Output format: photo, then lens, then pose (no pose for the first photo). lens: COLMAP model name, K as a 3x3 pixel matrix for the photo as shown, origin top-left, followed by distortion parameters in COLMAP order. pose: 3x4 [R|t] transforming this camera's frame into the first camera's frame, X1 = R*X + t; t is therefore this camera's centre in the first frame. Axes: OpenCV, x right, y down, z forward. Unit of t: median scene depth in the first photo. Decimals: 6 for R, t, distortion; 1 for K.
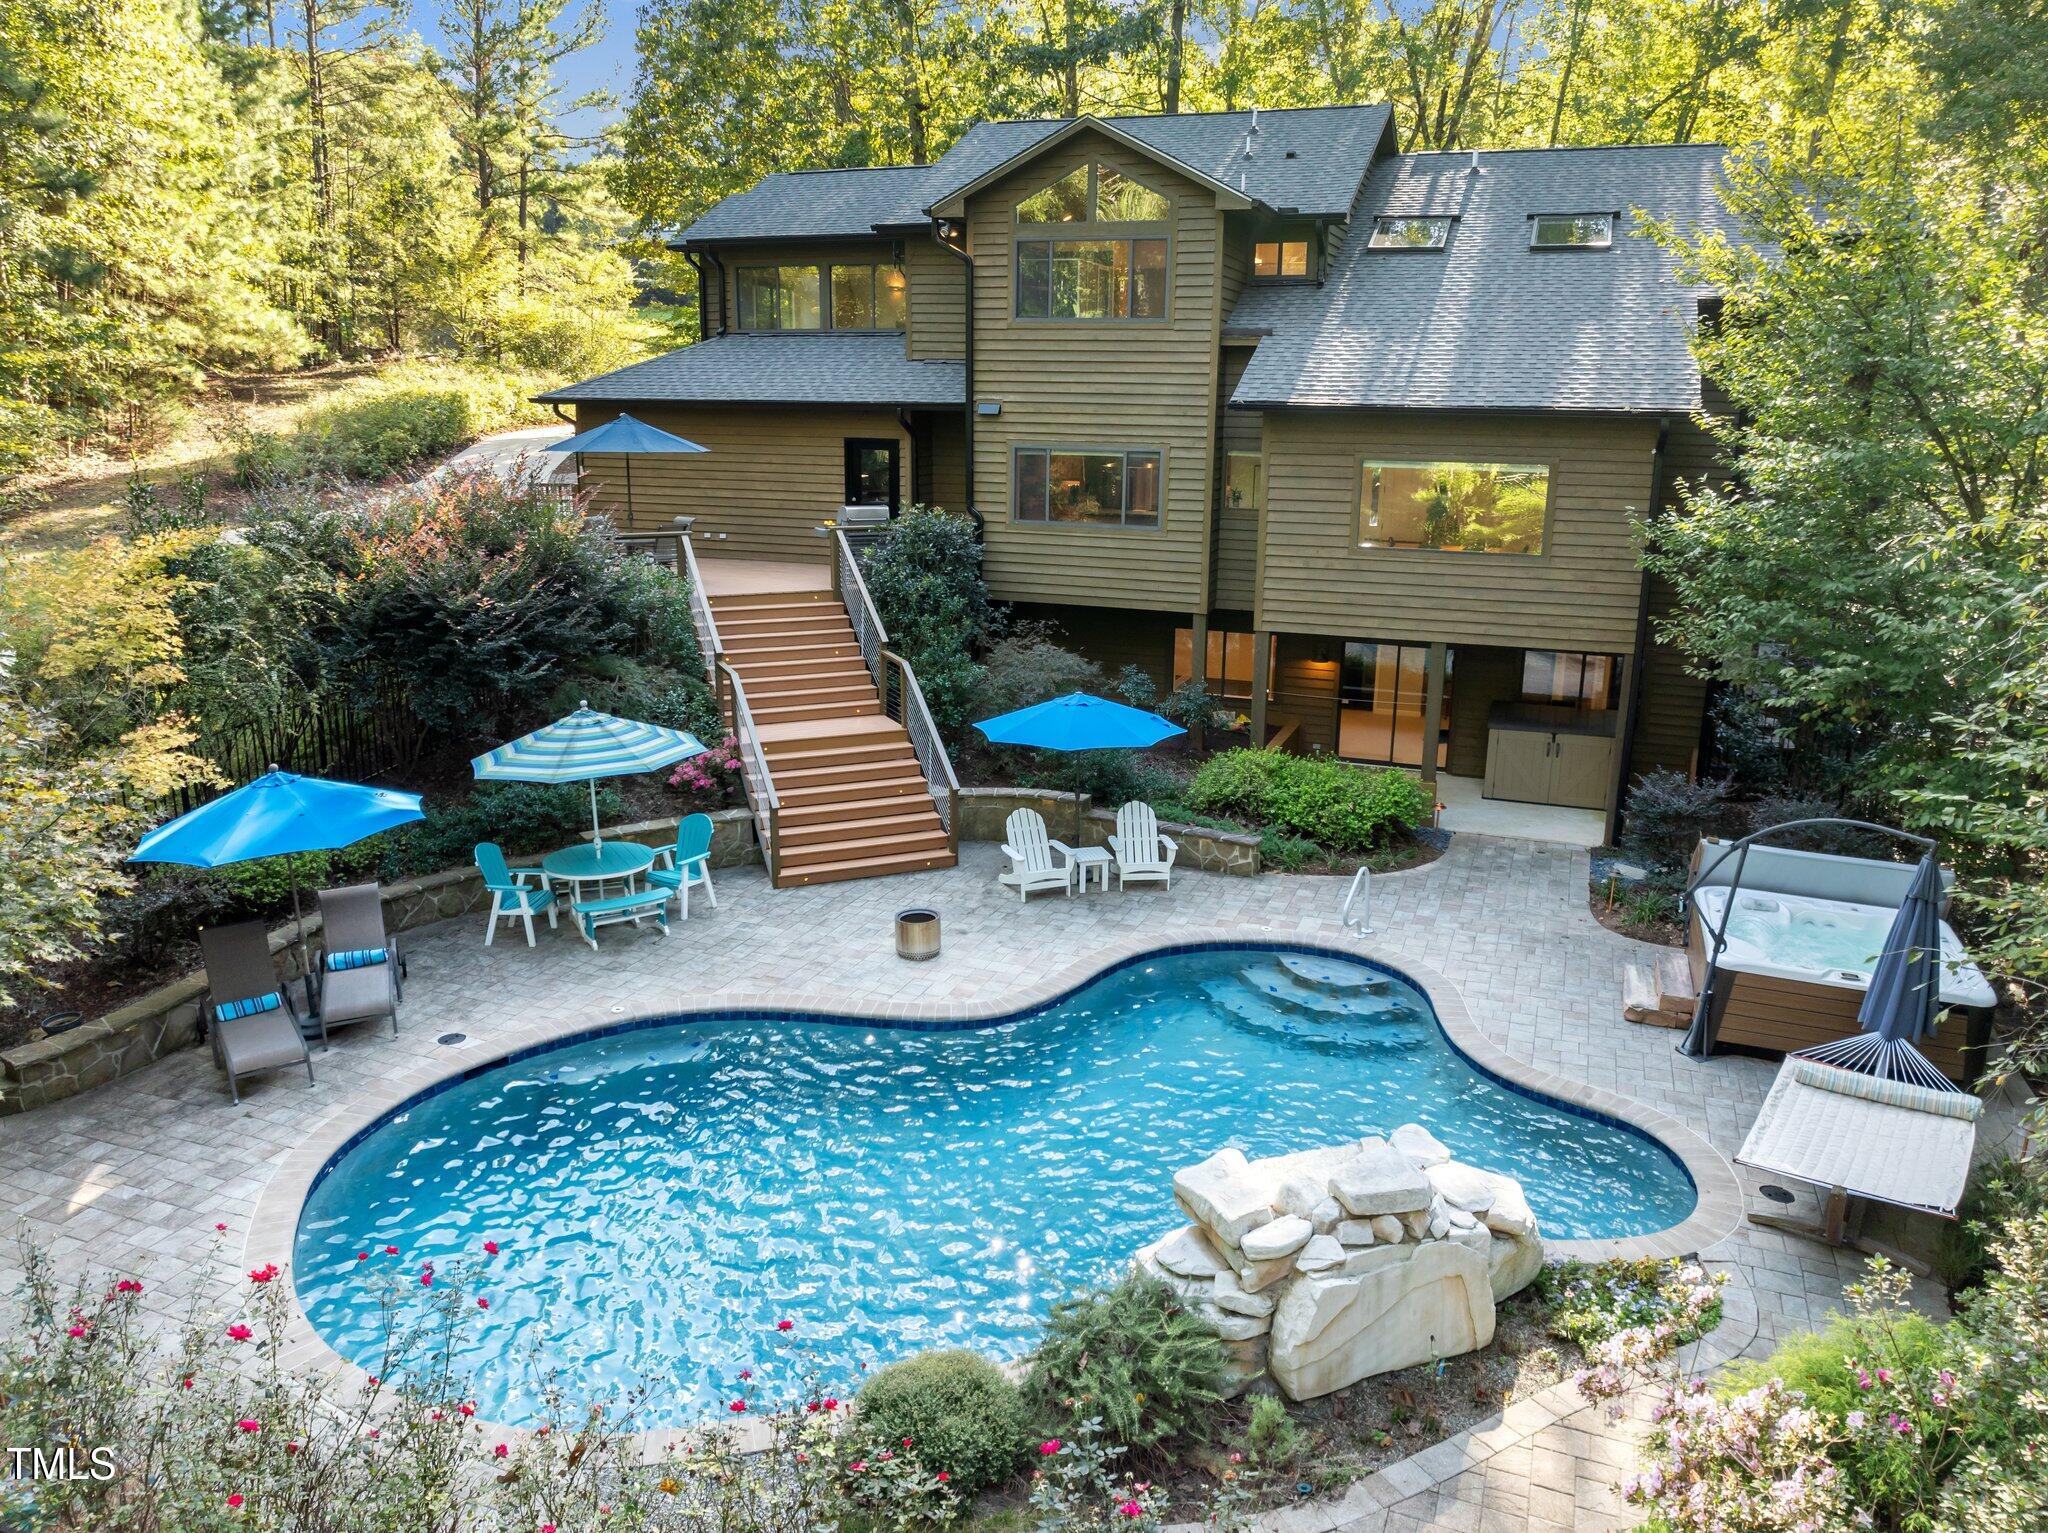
lens RADIAL K [[1434.1, 0, 1026.2], [0, 1434.1, 770.0], [0, 0, 1]] dist [-0.044345, 0.008667]
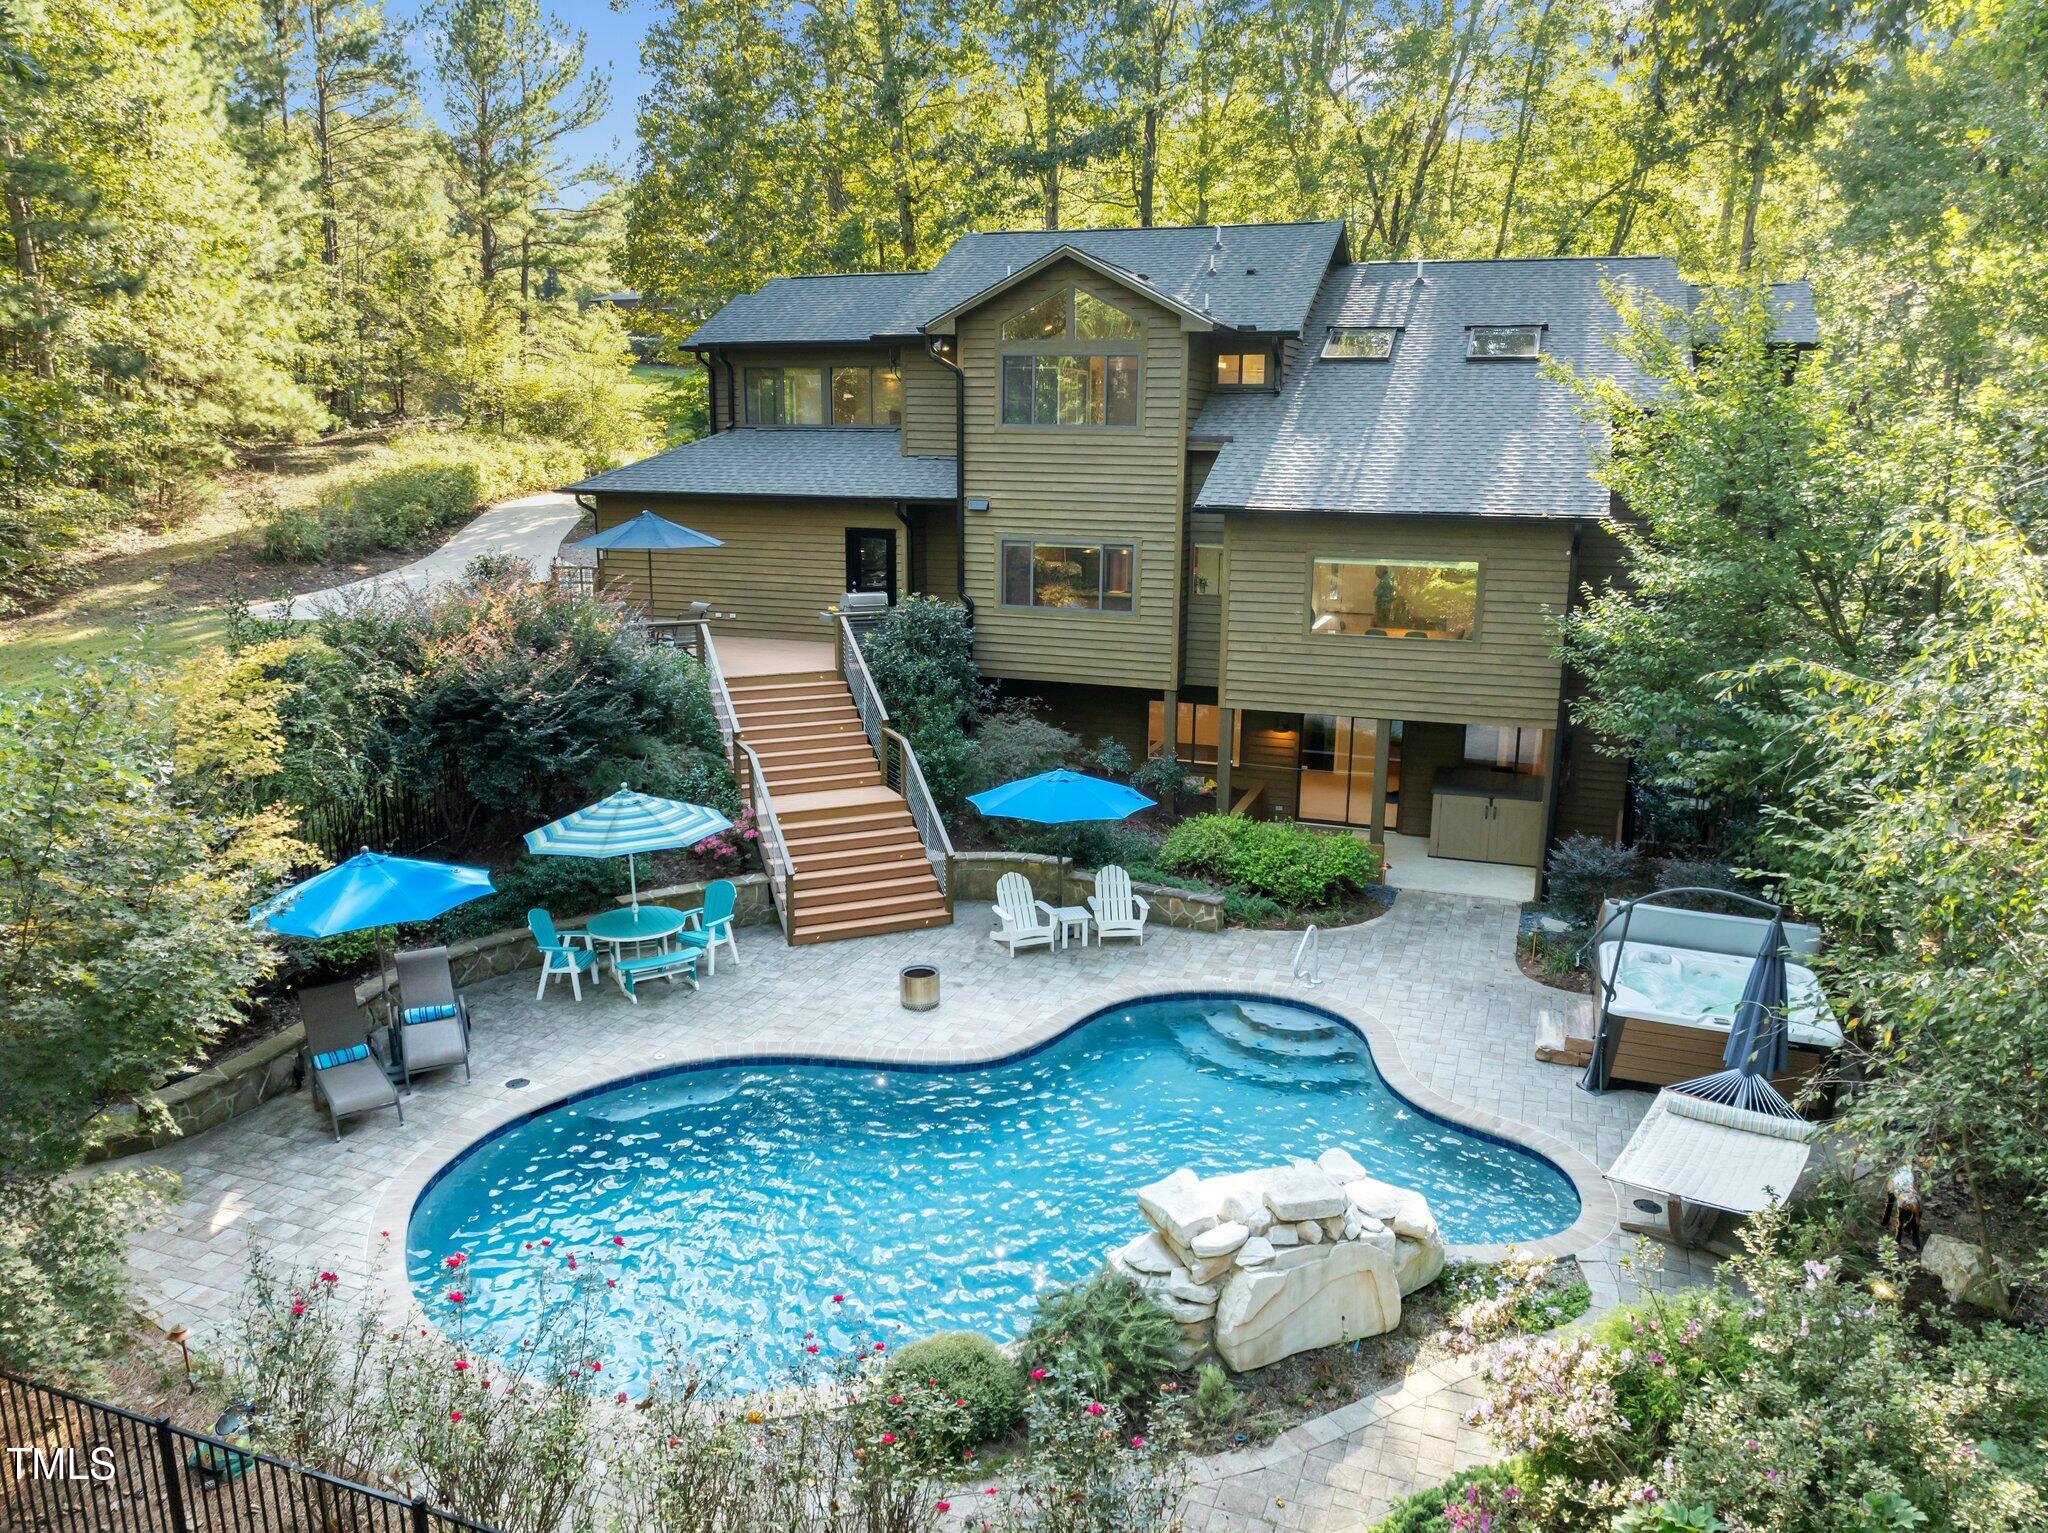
lens RADIAL K [[1429.4, 0, 1024.4], [0, 1429.4, 770.0], [0, 0, 1]] dist [-0.037743, -0.000814]
pose [[0.999945, -0.005253, 0.009052, -0.001779], [0.005499, 0.999610, -0.027388, -0.023323], [-0.008905, 0.027437, 0.999584, -0.121454]]
